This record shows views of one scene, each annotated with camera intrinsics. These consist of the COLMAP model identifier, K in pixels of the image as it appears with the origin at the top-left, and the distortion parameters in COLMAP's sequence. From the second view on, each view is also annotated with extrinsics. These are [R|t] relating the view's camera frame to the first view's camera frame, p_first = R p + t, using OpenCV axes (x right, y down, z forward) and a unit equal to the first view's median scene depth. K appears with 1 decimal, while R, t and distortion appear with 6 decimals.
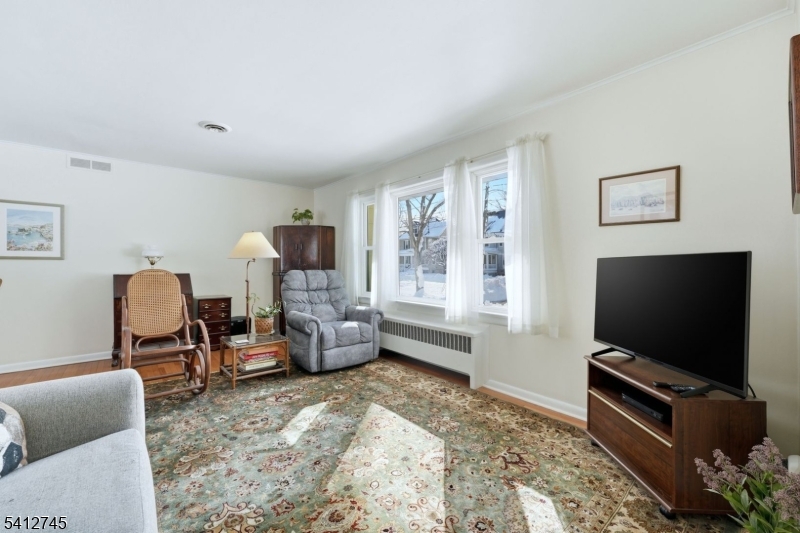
lens RADIAL K [[324.5, 0, 398.8], [0, 324.5, 264.9], [0, 0, 1]] dist [-0.002777, 0.000184]
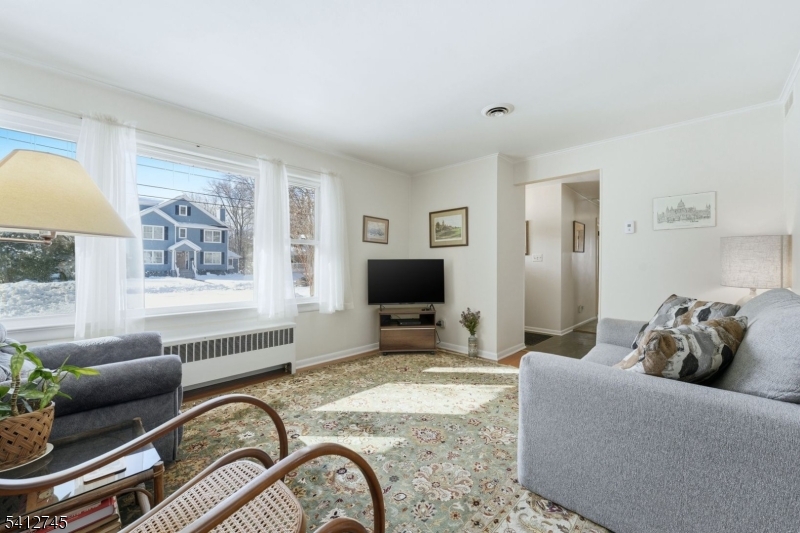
lens RADIAL K [[324.5, 0, 397.1], [0, 324.5, 268.0], [0, 0, 1]] dist [-0.002777, 0.000184]
pose [[-0.091734, -0.005519, 0.995768, -1.026173], [-0.002571, 0.999983, 0.005305, 0.013773], [-0.995780, -0.002073, -0.091747, 0.844542]]
